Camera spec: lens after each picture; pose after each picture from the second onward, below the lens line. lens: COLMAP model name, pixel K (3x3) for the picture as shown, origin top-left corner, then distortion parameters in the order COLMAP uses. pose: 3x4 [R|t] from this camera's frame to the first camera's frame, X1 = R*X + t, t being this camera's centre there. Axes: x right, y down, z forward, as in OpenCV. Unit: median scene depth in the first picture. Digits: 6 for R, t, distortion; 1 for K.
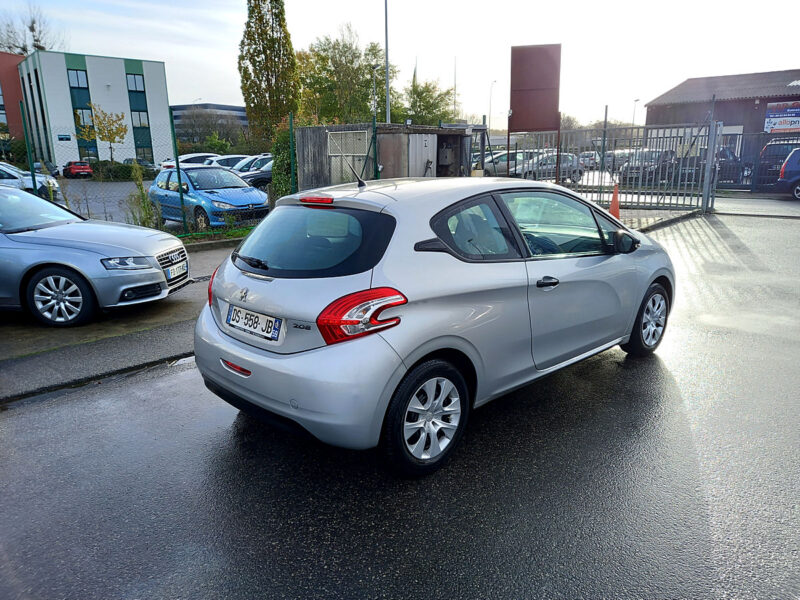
lens RADIAL K [[583.1, 0, 403.9], [0, 583.1, 298.7], [0, 0, 1]] dist [0.086241, -0.071366]
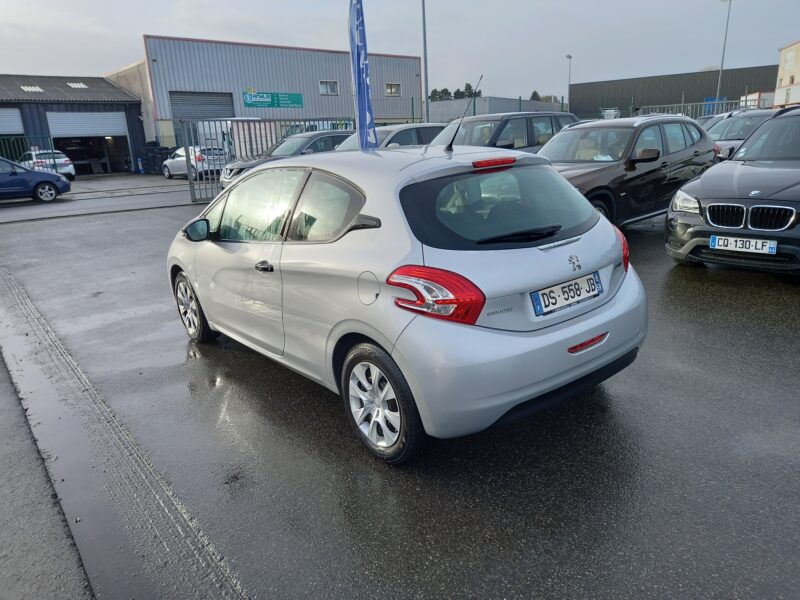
lens RADIAL K [[583.1, 0, 403.9], [0, 583.1, 298.7], [0, 0, 1]] dist [0.086241, -0.071366]
pose [[0.096840, -0.256162, 0.961771, -1.127627], [0.283307, 0.933433, 0.220089, -0.217910], [-0.954127, 0.251163, 0.162966, 1.074009]]
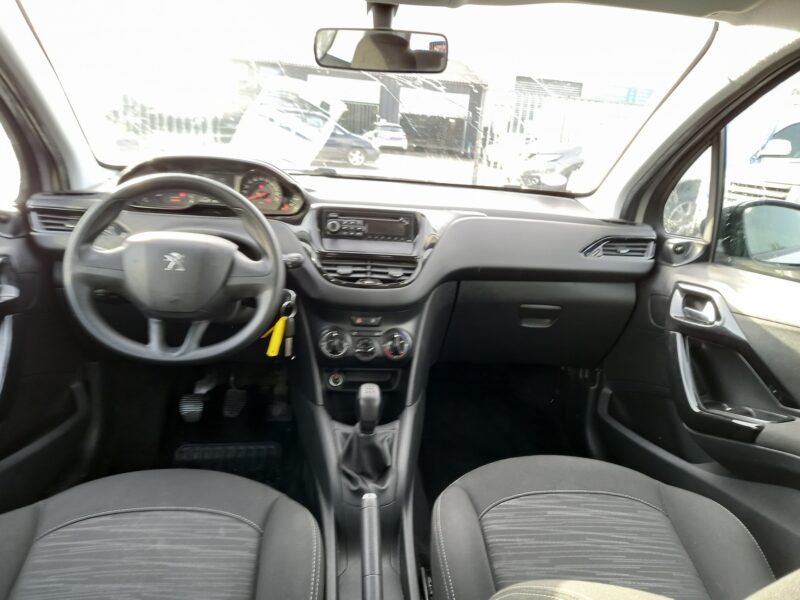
lens RADIAL K [[583.1, 0, 403.9], [0, 583.1, 298.7], [0, 0, 1]] dist [0.086241, -0.071366]
pose [[0.603404, -0.153041, 0.782613, 0.083887], [0.100819, 0.988177, 0.115507, -0.156503], [-0.791037, 0.009205, 0.611699, 1.307557]]
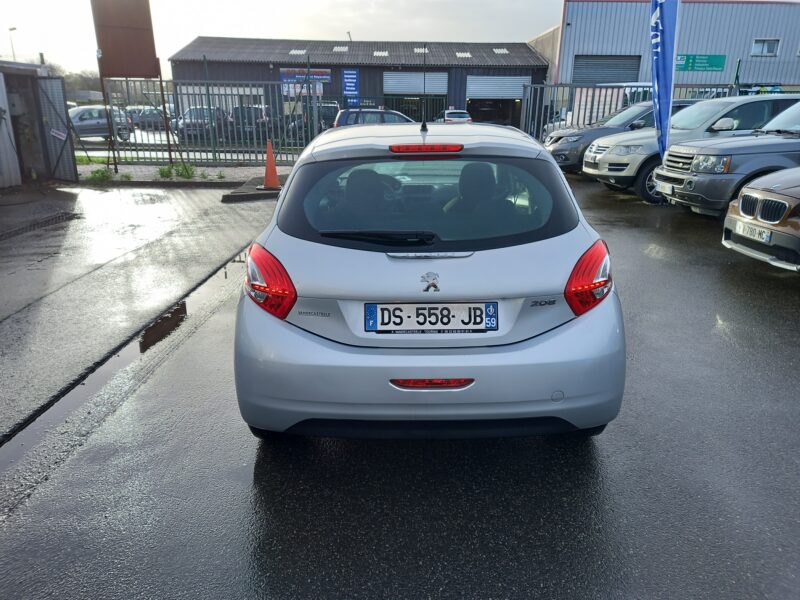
lens RADIAL K [[583.1, 0, 403.9], [0, 583.1, 298.7], [0, 0, 1]] dist [0.086241, -0.071366]
pose [[0.695857, -0.201214, 0.689417, -0.765466], [0.156573, 0.979363, 0.127803, -0.080697], [-0.700905, 0.019012, 0.713001, 0.491922]]
